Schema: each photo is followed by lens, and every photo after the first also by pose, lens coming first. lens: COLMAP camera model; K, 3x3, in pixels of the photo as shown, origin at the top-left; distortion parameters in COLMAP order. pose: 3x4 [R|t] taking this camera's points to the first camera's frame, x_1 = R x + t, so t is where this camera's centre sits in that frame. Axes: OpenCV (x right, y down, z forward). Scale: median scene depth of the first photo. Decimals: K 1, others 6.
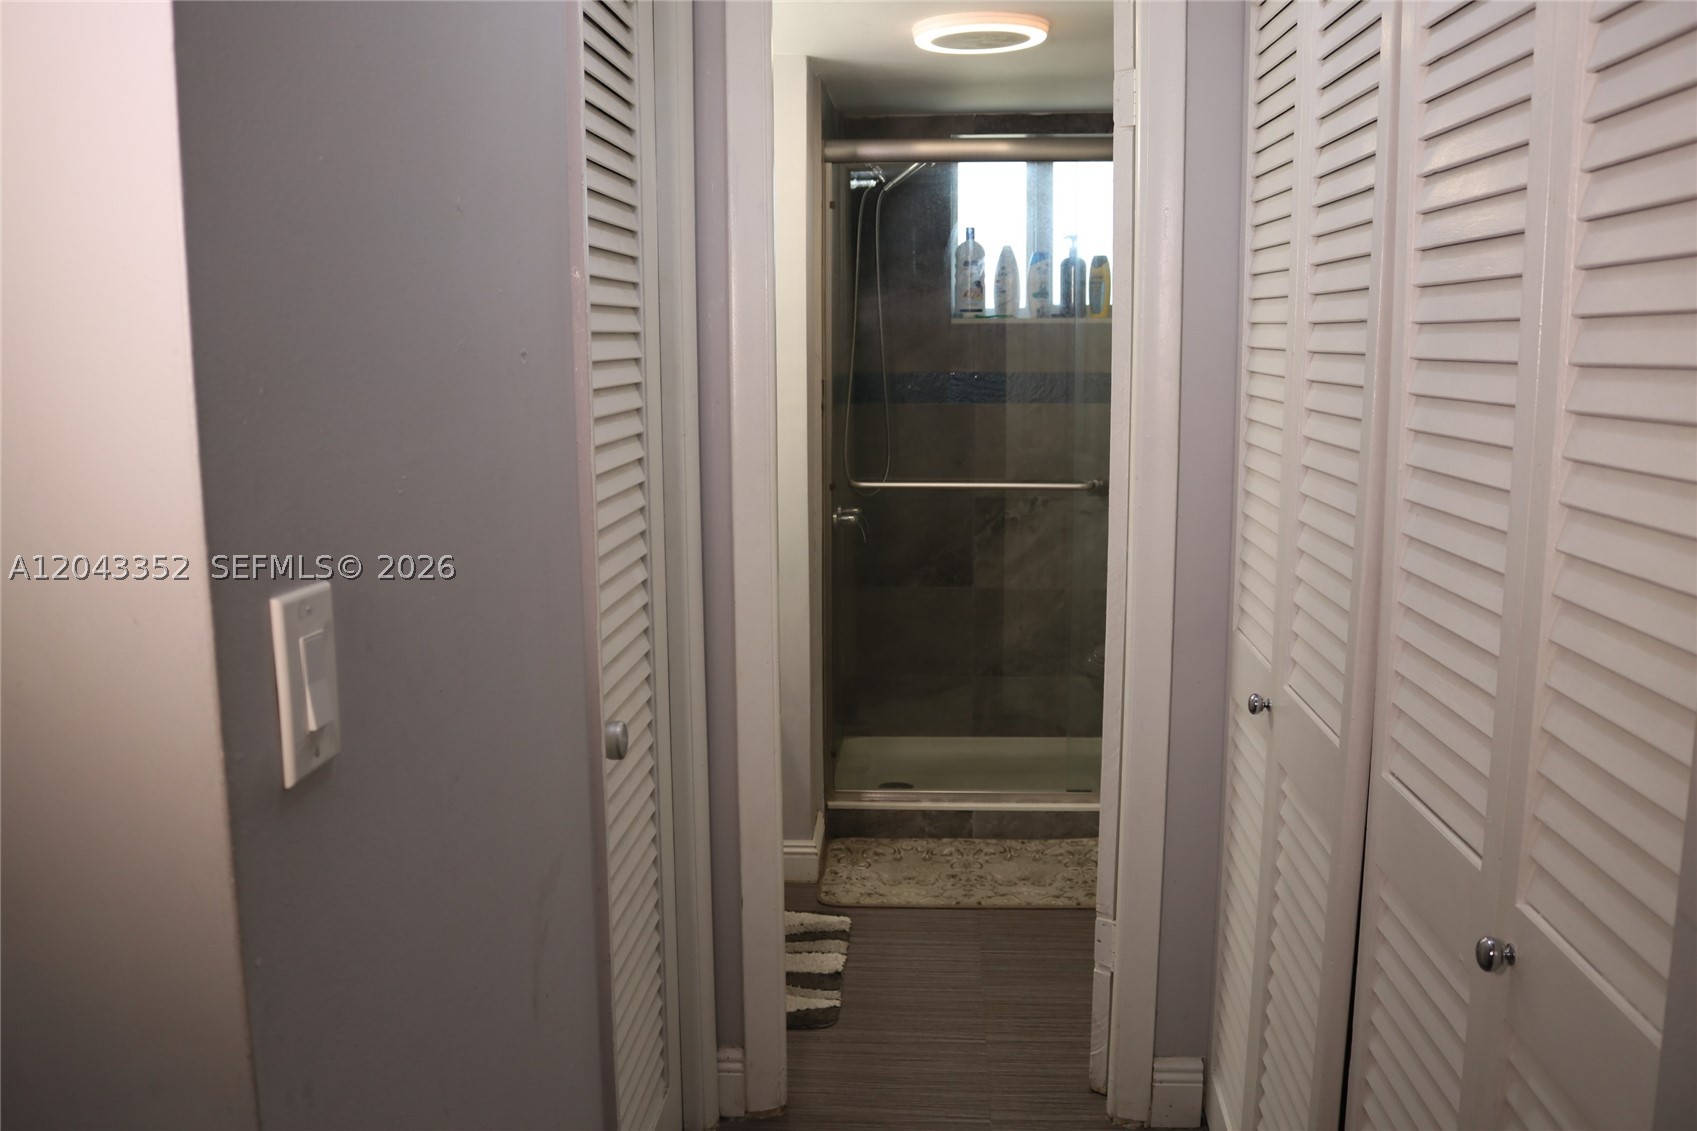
lens RADIAL K [[1400.3, 0, 847.5], [0, 1400.3, 569.0], [0, 0, 1]] dist [-0.140755, 0.111406]
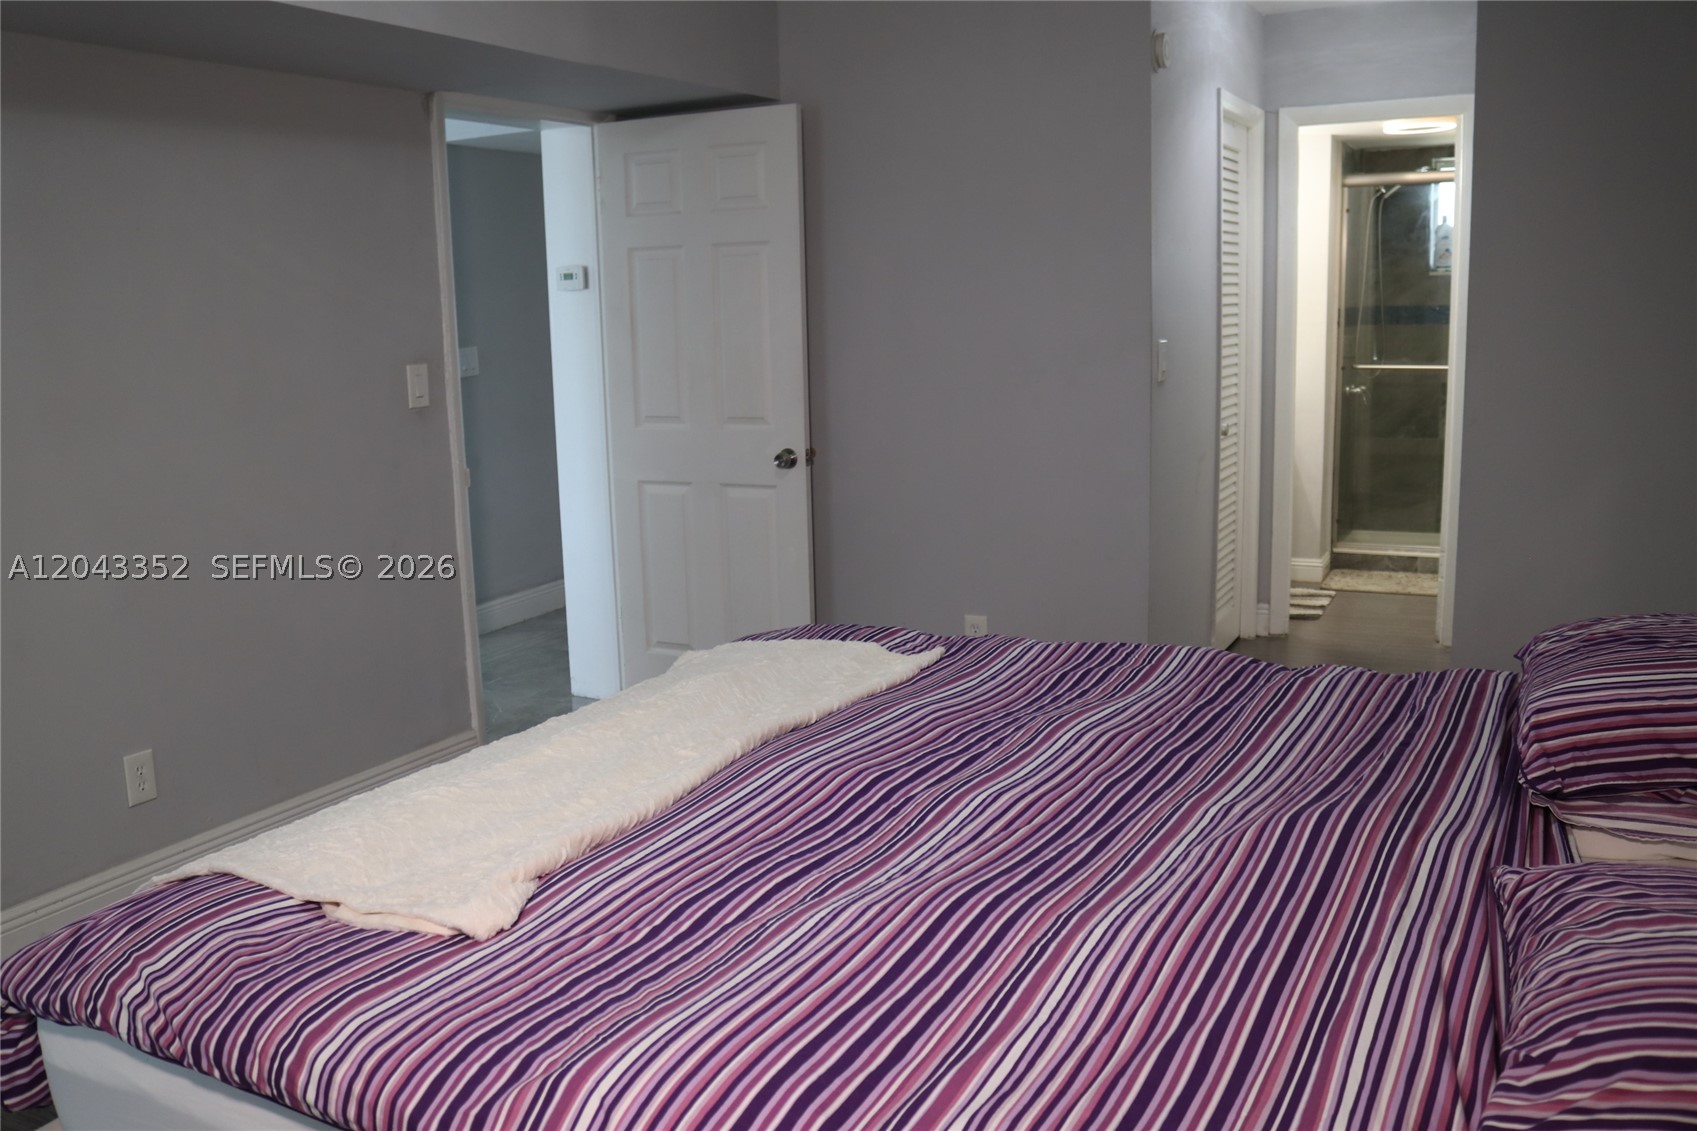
lens RADIAL K [[1400.3, 0, 838.8], [0, 1400.3, 565.6], [0, 0, 1]] dist [-0.140755, 0.111406]
pose [[0.912932, 0.054027, -0.404521, 0.123556], [-0.038440, 0.998175, 0.046563, 0.134051], [0.406298, -0.026959, 0.913343, -0.865582]]
